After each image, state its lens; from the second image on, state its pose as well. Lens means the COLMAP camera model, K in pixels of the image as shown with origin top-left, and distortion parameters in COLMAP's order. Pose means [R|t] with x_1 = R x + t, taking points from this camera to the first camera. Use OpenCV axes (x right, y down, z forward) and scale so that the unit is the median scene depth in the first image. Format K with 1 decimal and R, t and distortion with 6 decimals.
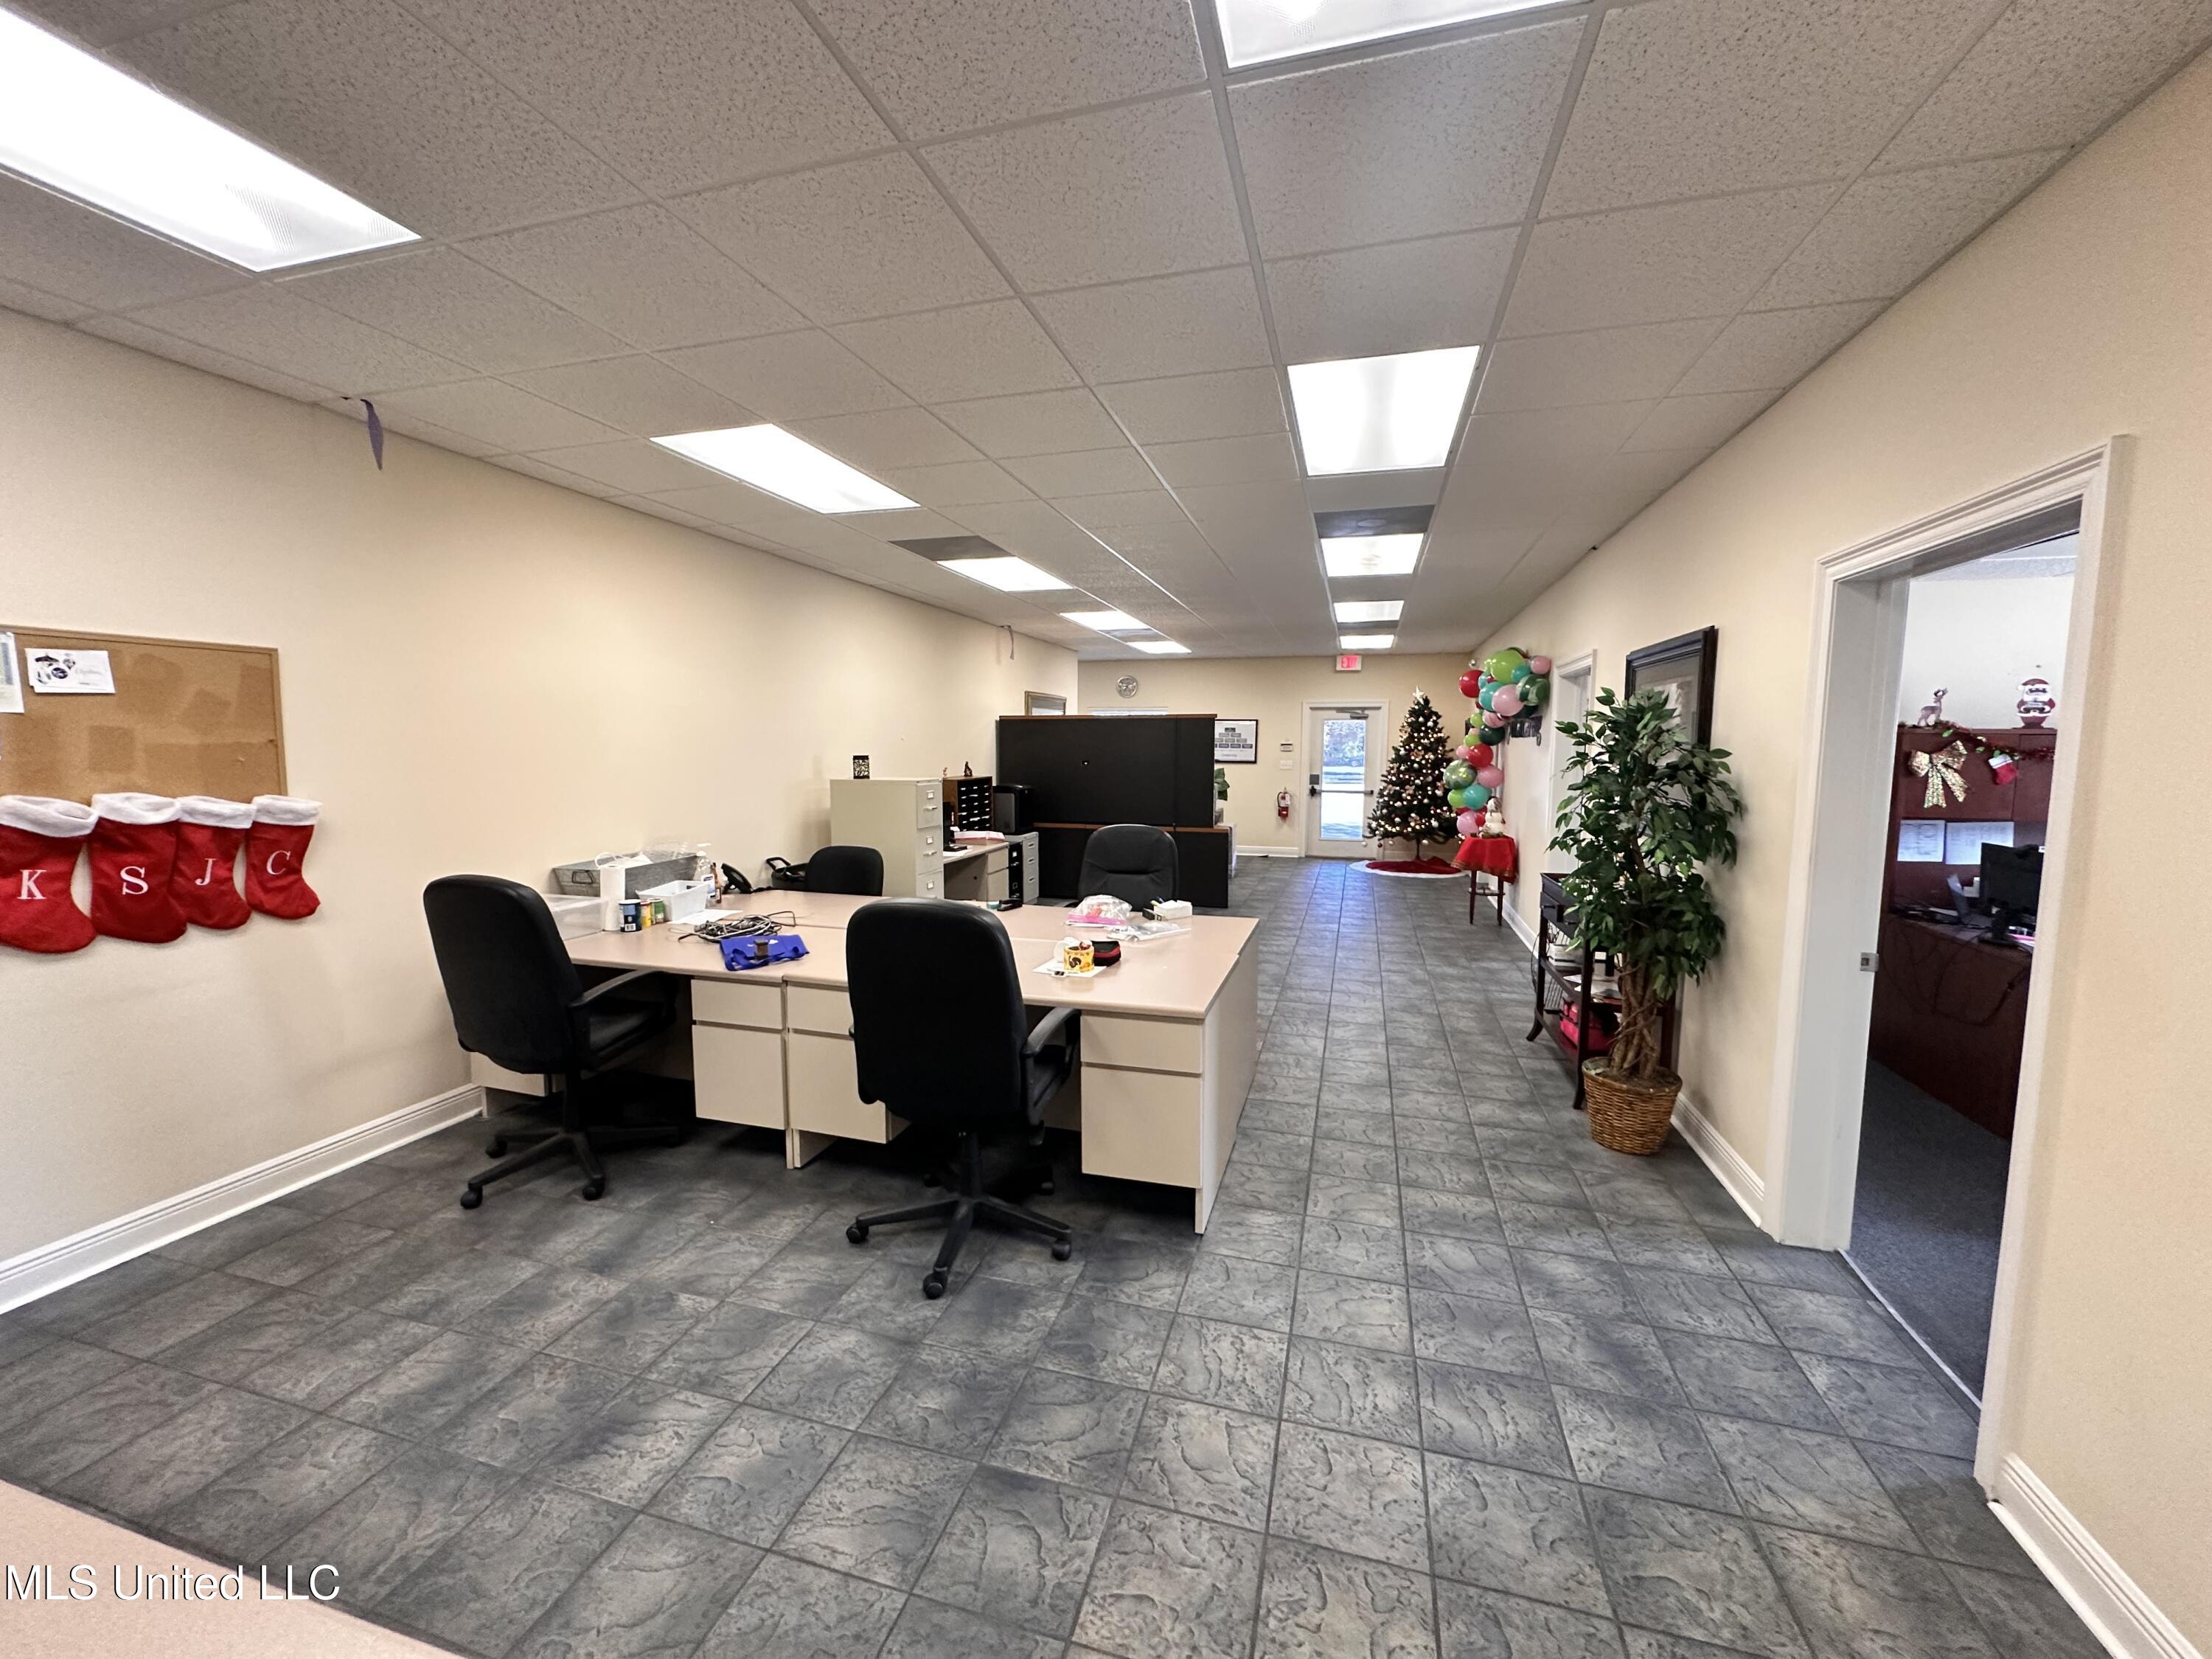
lens RADIAL K [[880.3, 0, 1102.4], [0, 880.3, 831.7], [0, 0, 1]] dist [-0.000355, 0.000075]
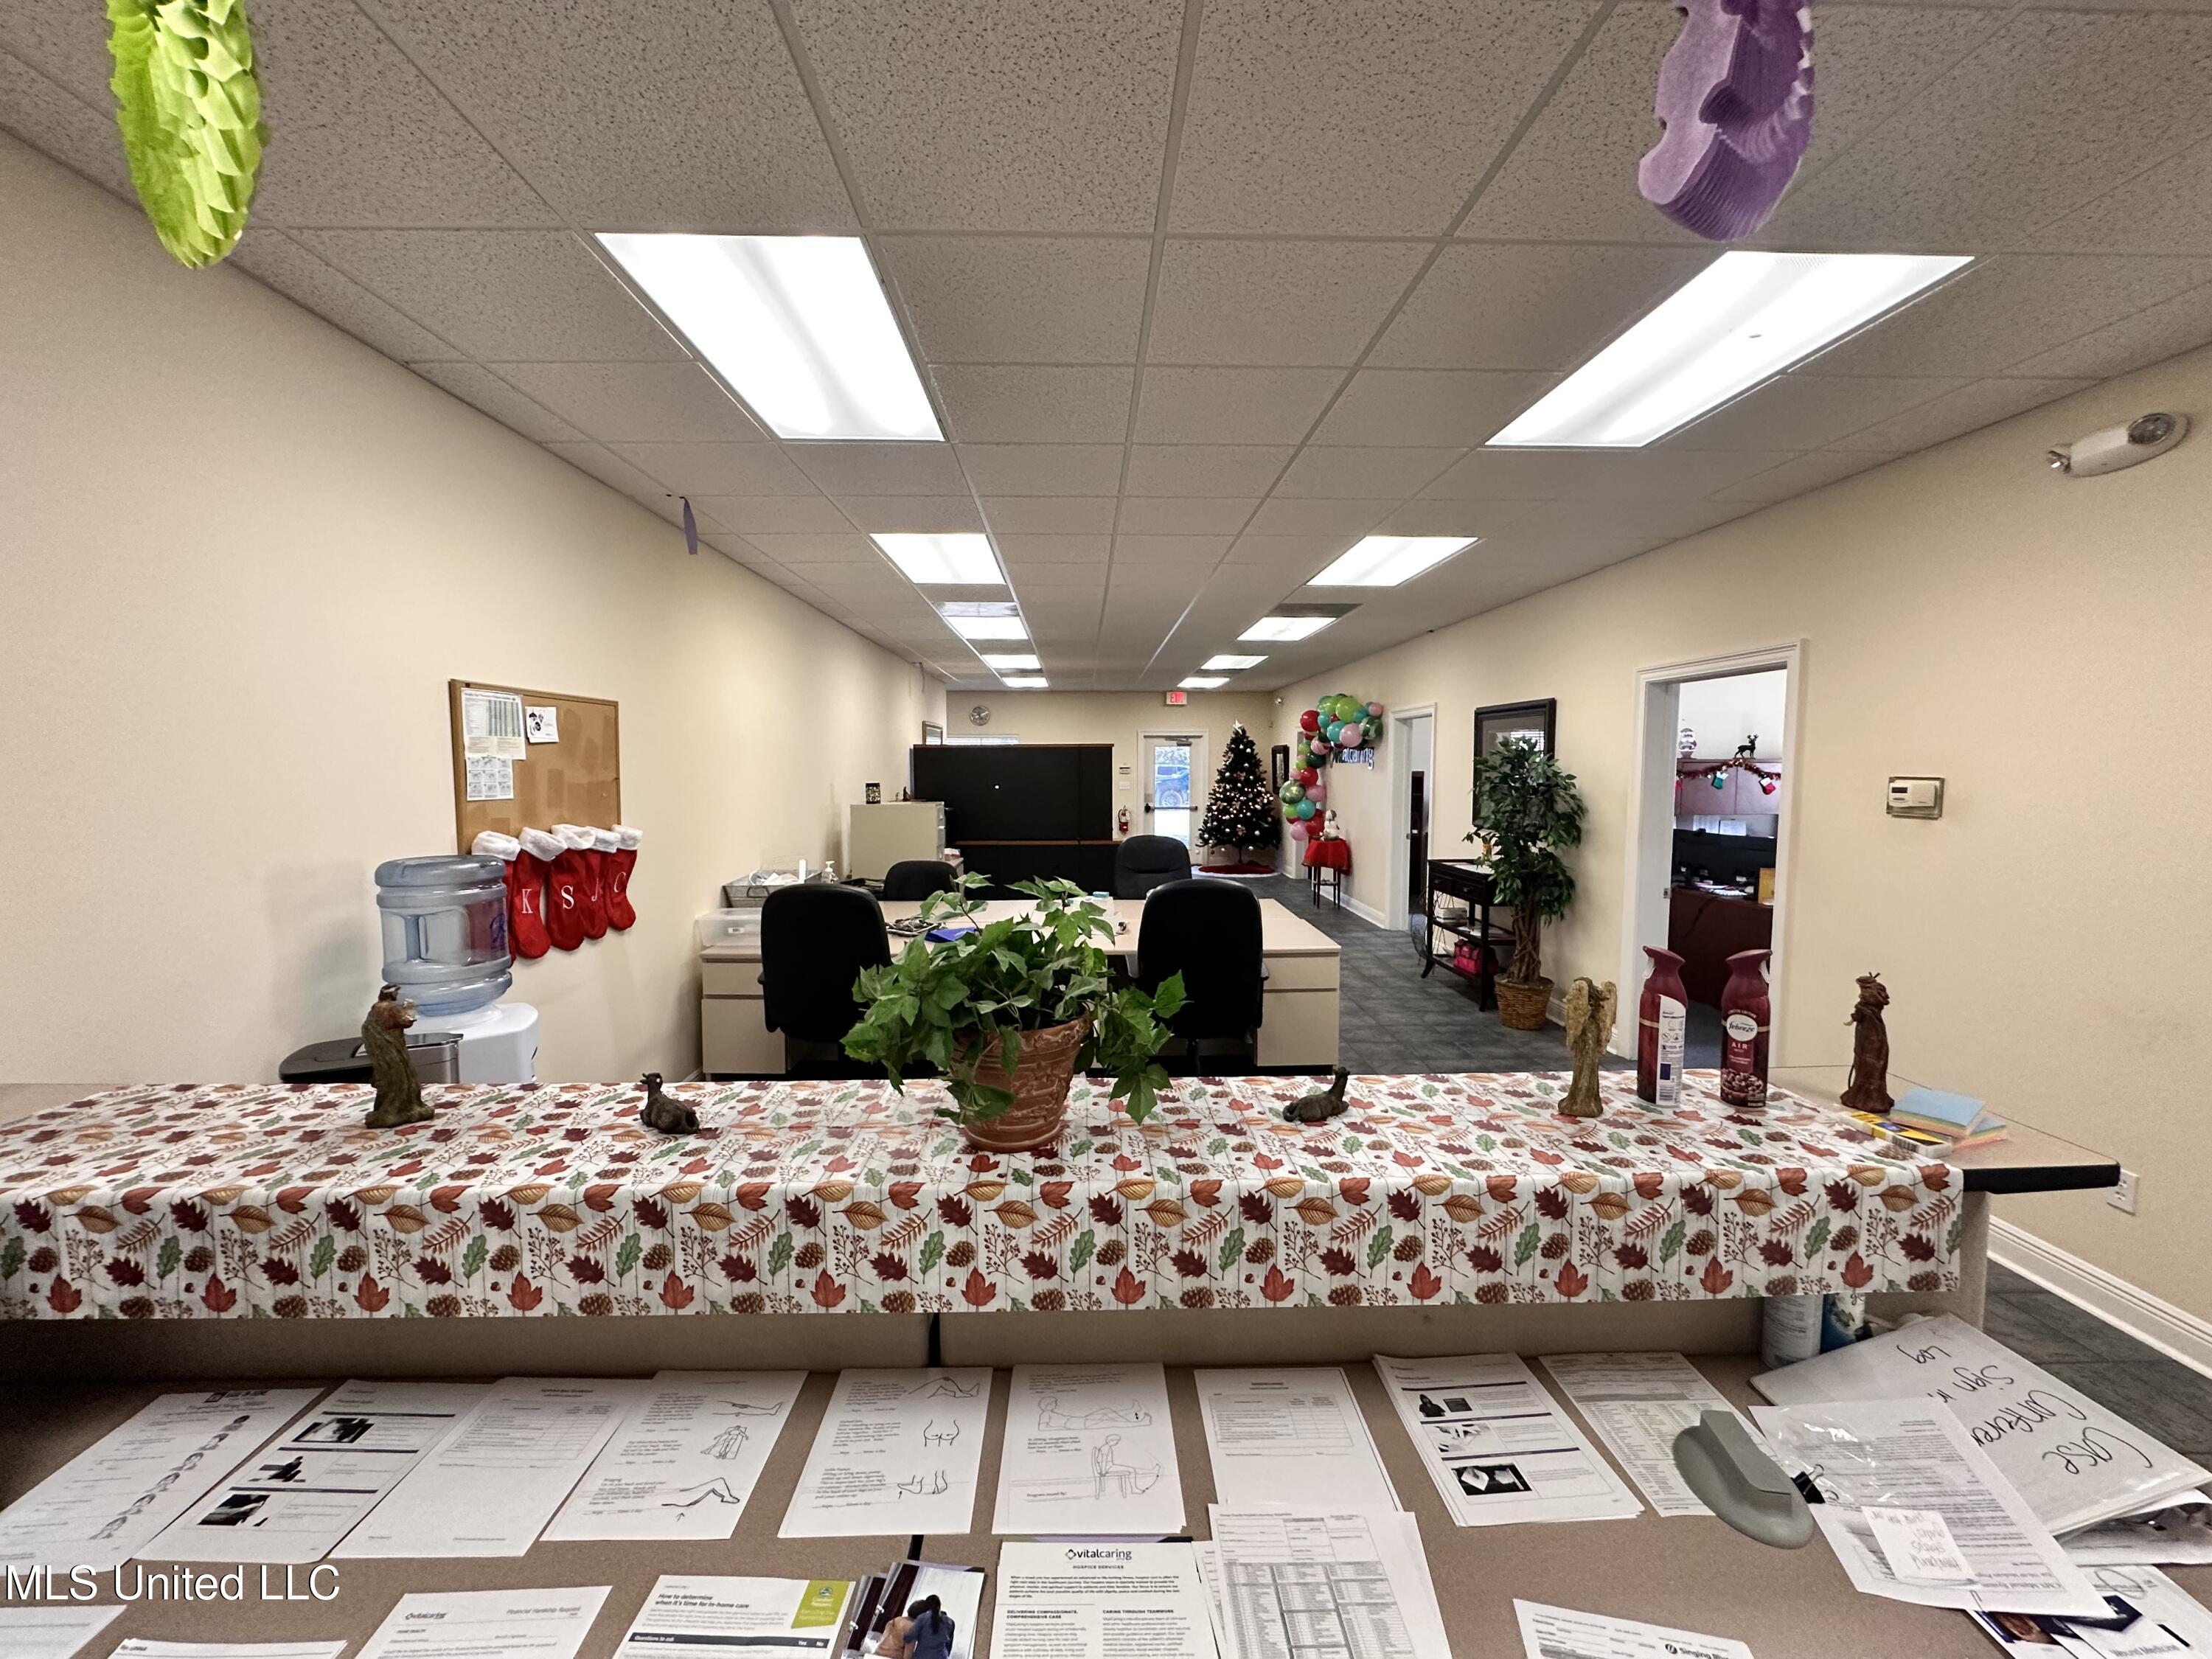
lens RADIAL K [[880.3, 0, 1101.8], [0, 880.3, 832.5], [0, 0, 1]] dist [-0.000355, 0.000075]
pose [[0.952372, -0.028954, 0.303560, -0.603245], [0.035725, 0.999221, -0.016774, 0.010283], [-0.302838, 0.026820, 0.952665, -0.284632]]
